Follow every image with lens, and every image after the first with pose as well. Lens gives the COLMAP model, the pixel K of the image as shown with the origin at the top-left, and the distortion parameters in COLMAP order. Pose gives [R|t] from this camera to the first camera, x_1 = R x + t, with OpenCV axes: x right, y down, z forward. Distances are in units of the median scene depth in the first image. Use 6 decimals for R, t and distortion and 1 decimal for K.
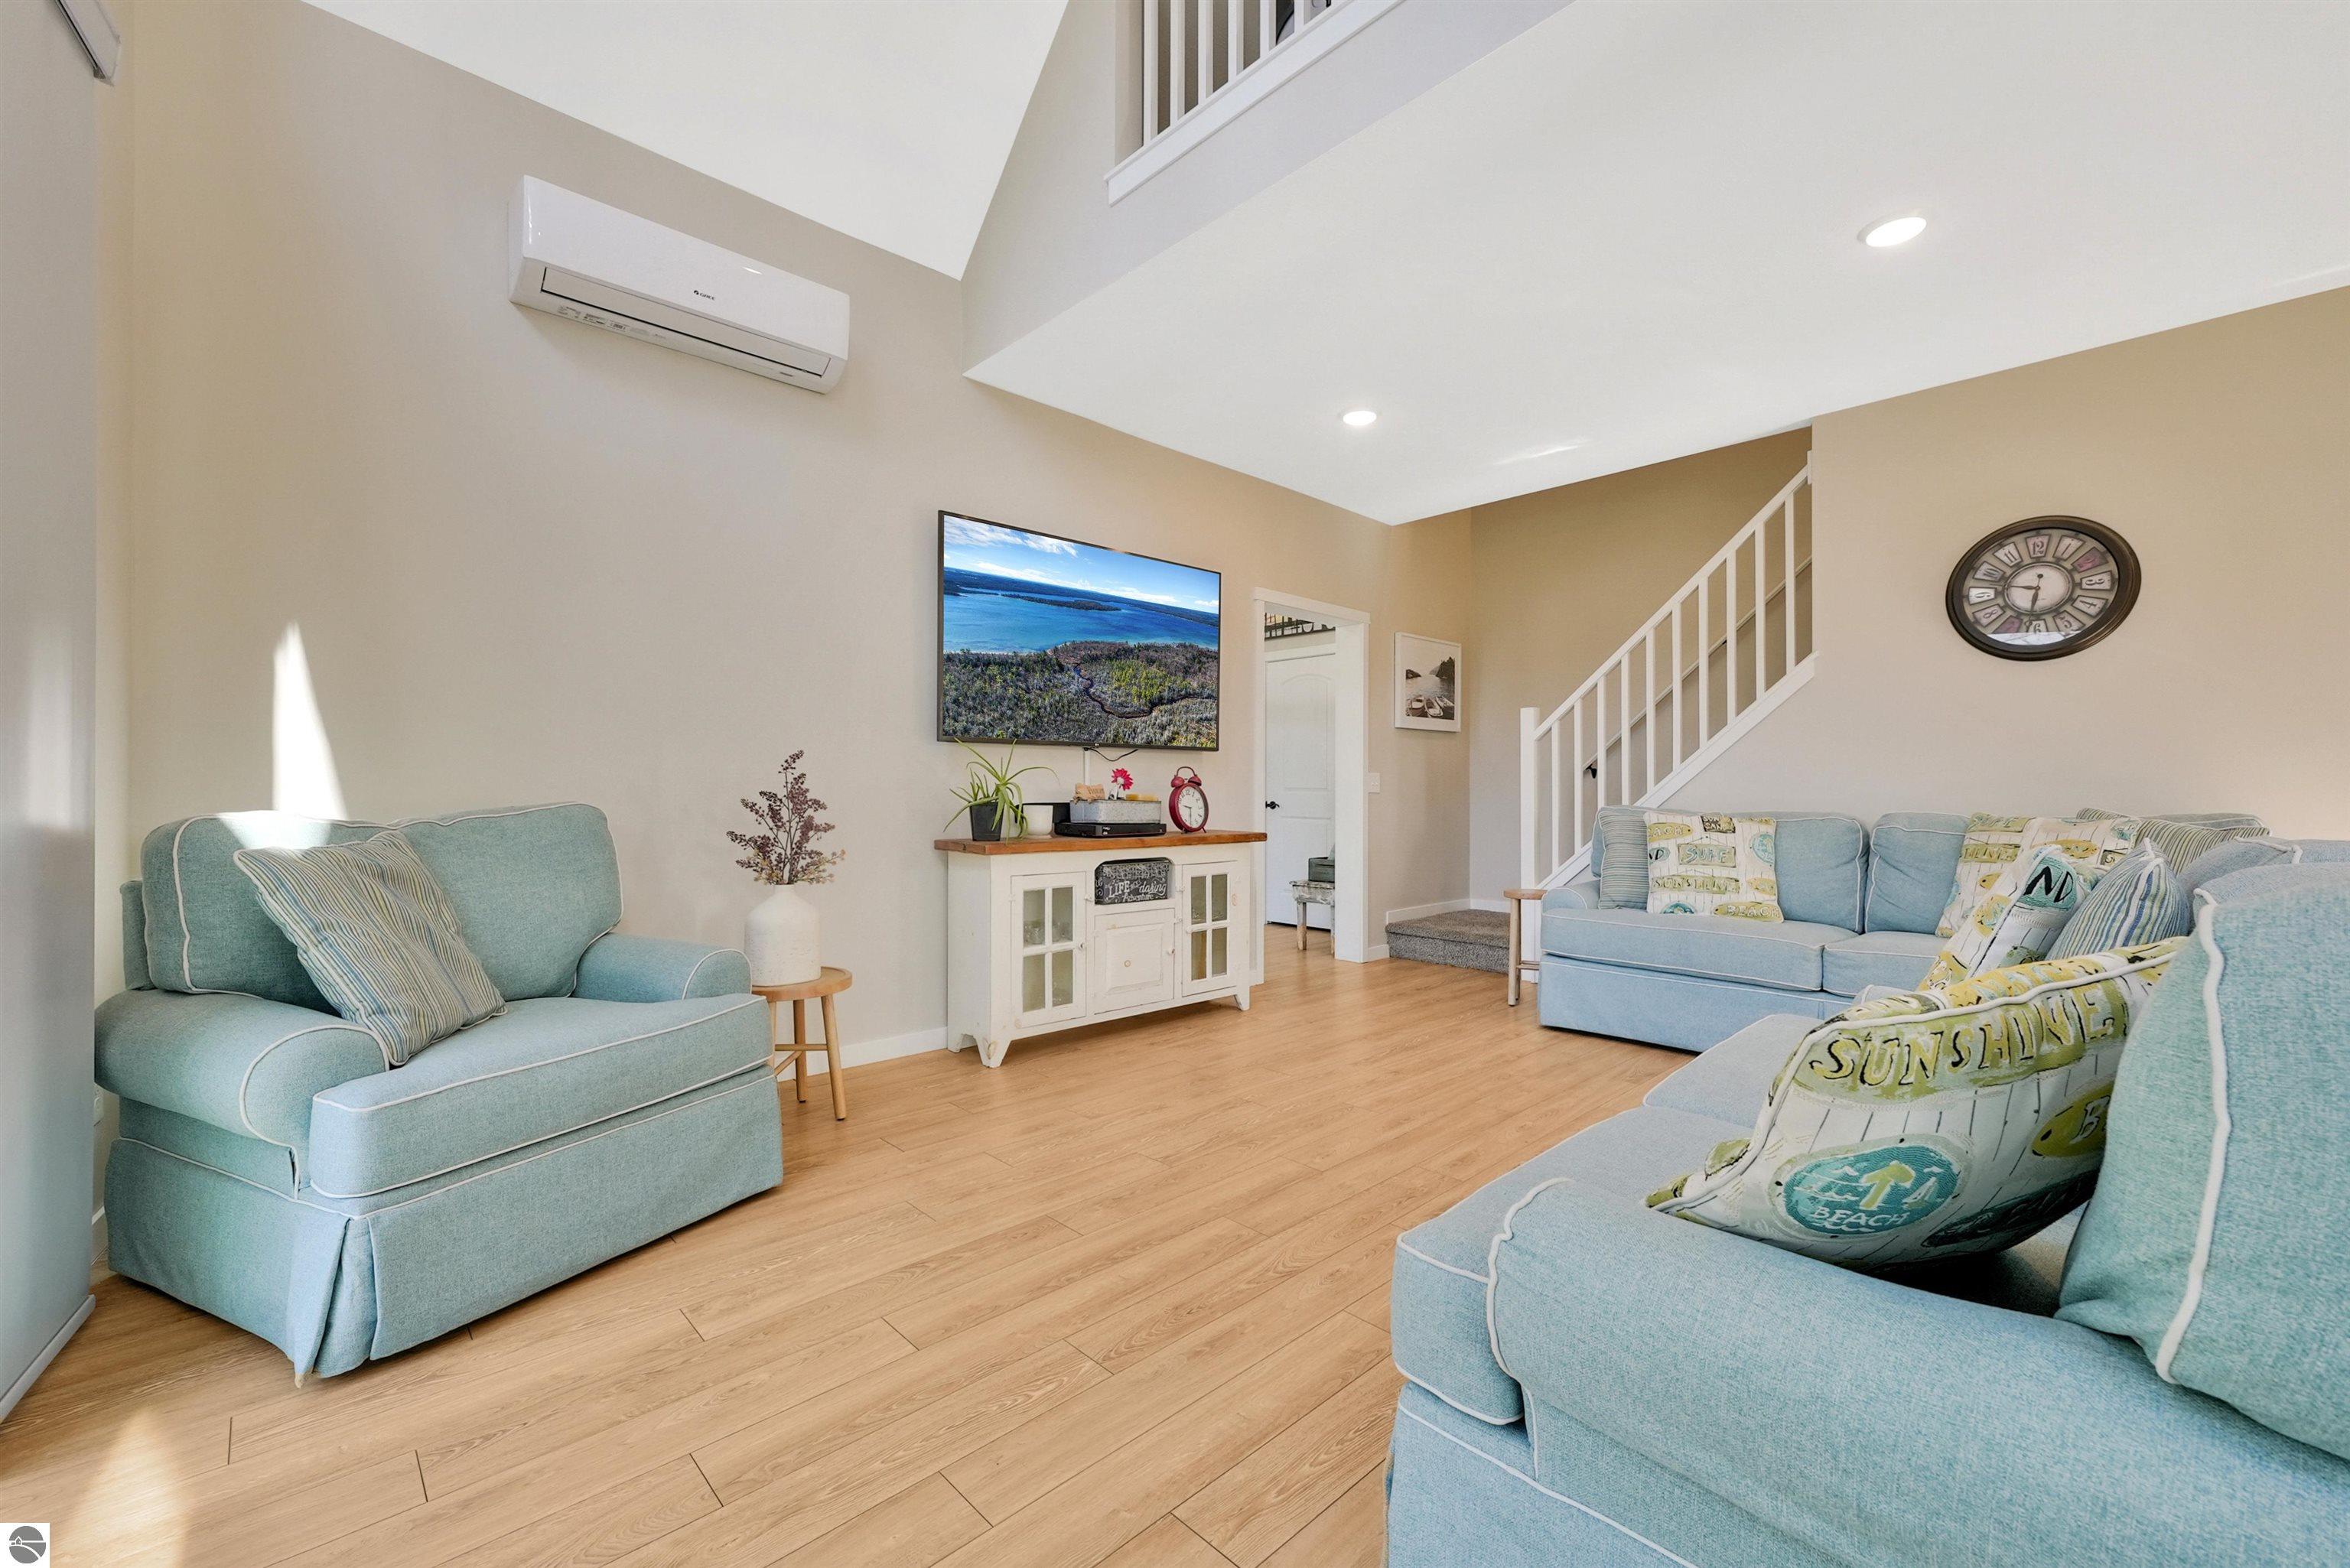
lens RADIAL K [[950.5, 0, 1160.4], [0, 950.5, 782.6], [0, 0, 1]] dist [-0.004088, 0.002023]
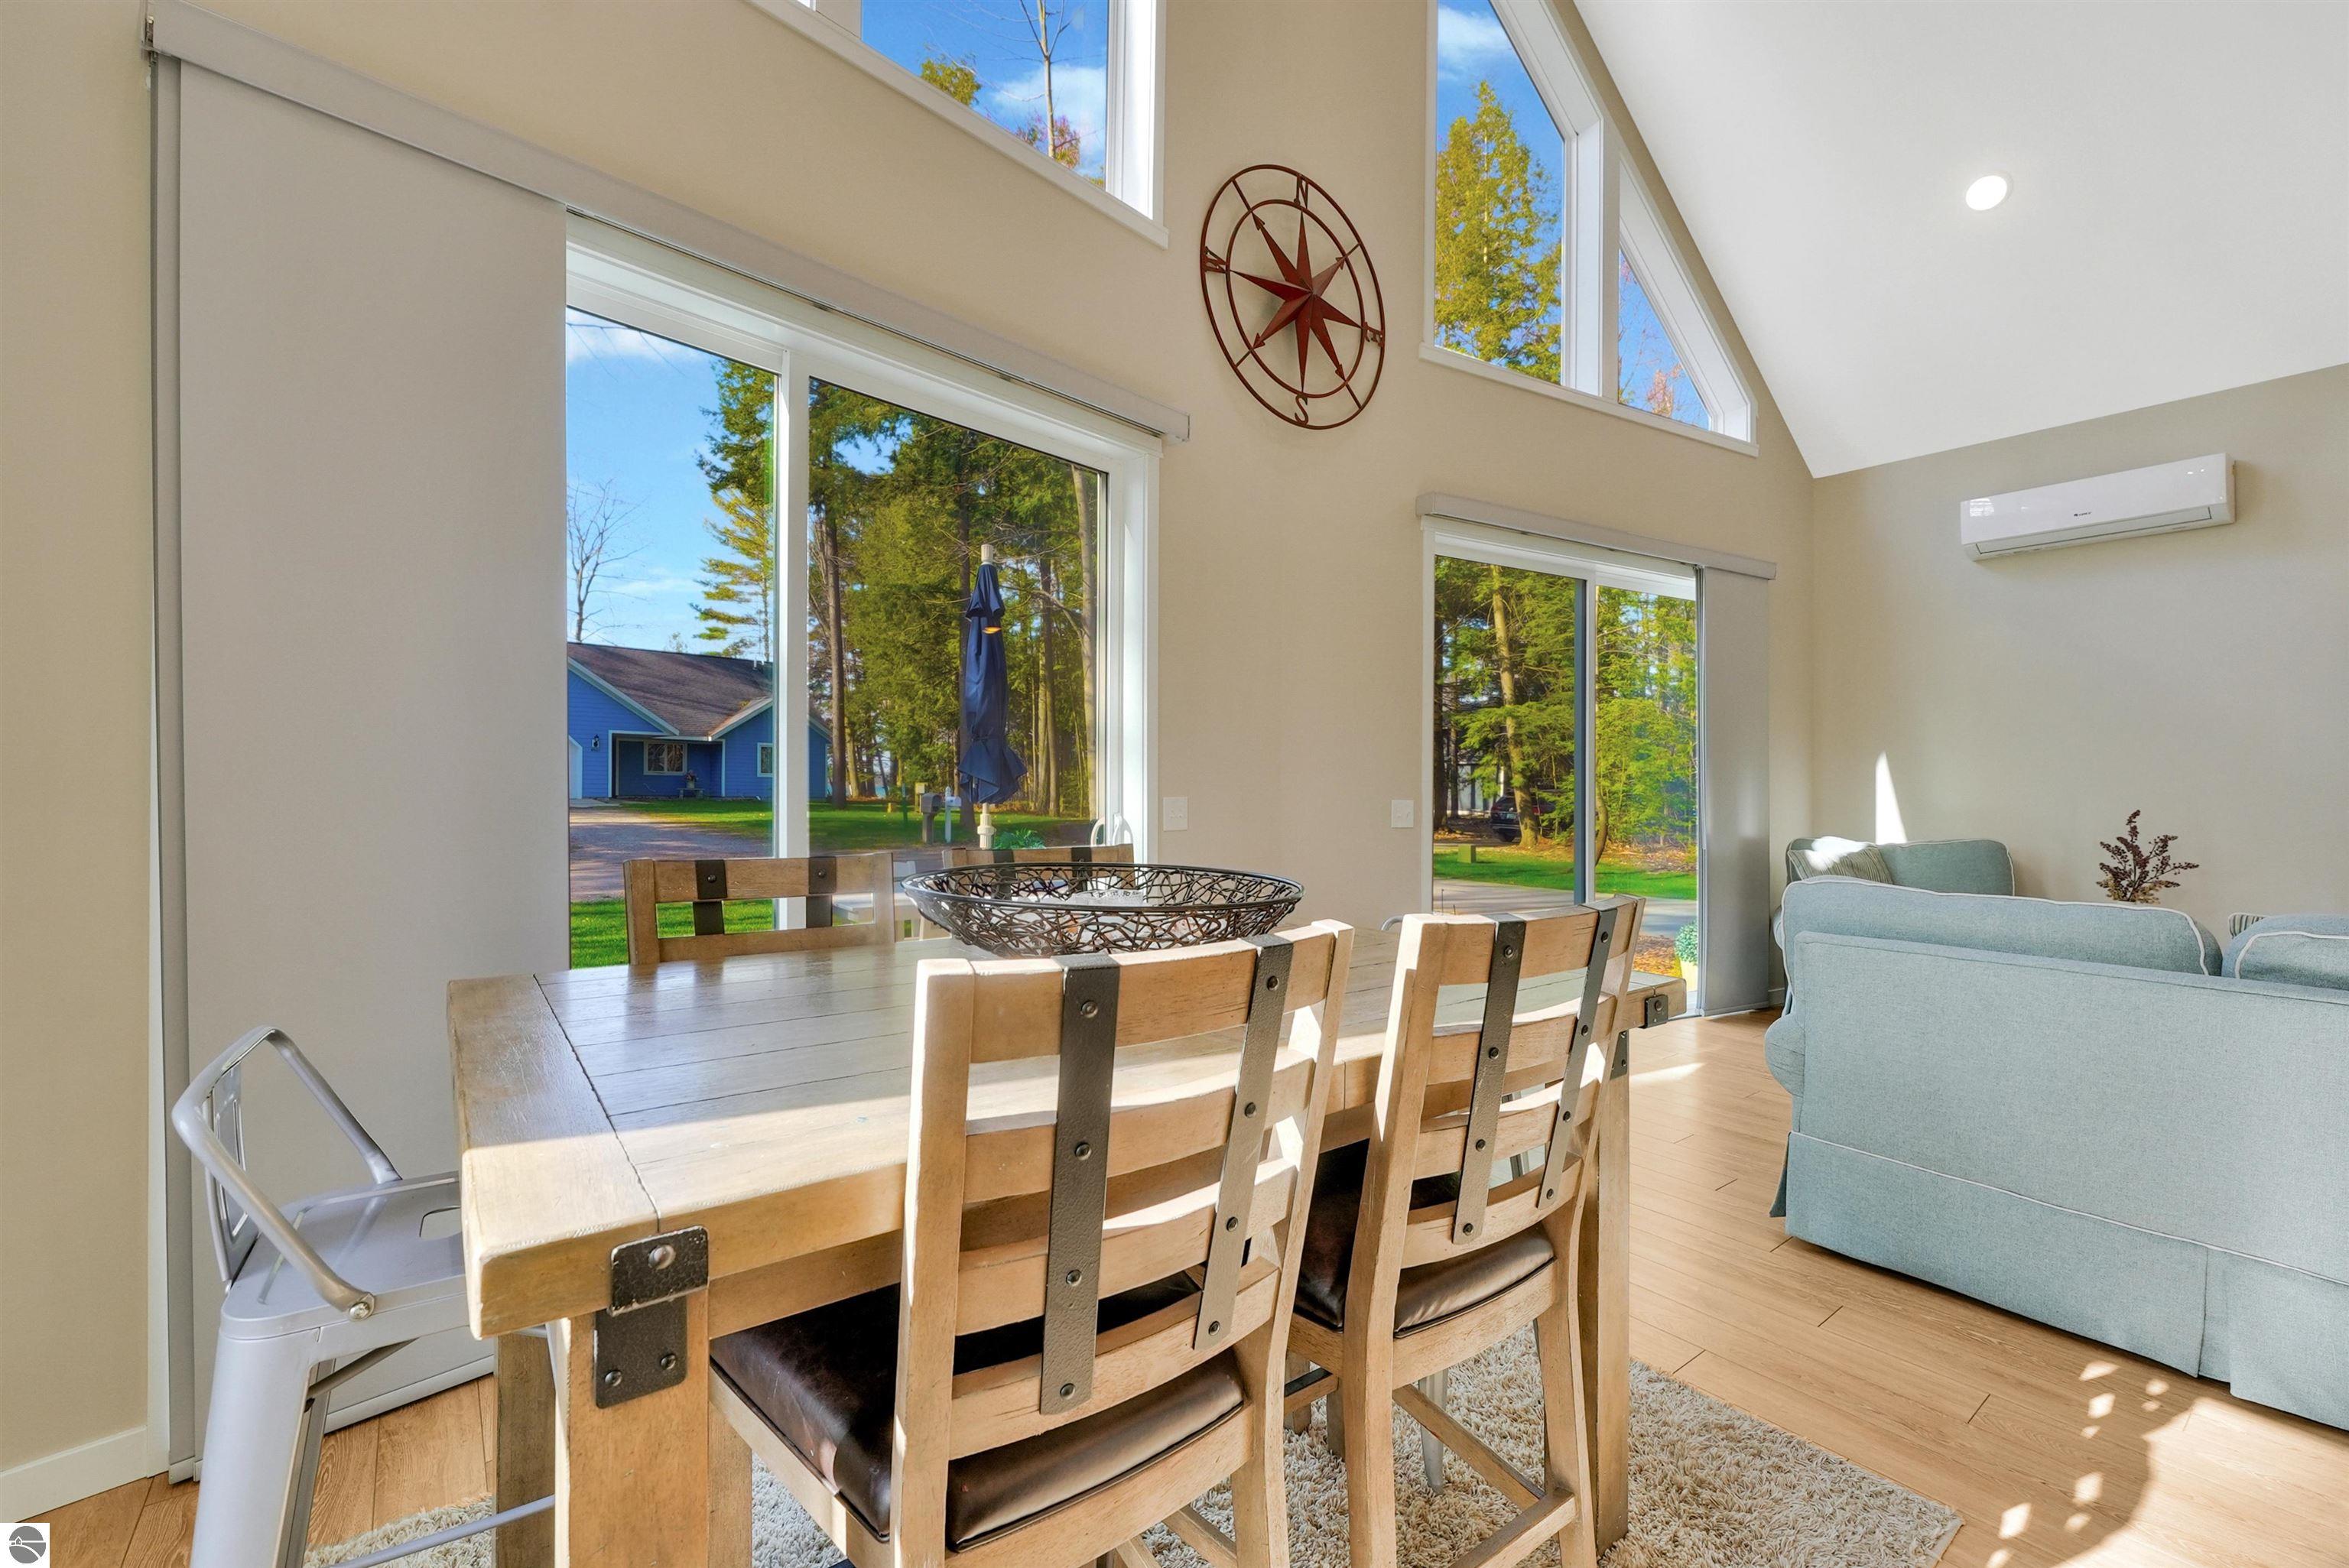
lens RADIAL K [[950.1, 0, 1168.3], [0, 950.1, 789.1], [0, 0, 1]] dist [-0.004088, 0.002023]
pose [[-0.099209, -0.006005, -0.995048, 0.944545], [-0.008385, 0.999951, -0.005199, -0.035688], [0.995031, 0.007827, -0.099255, -0.245828]]
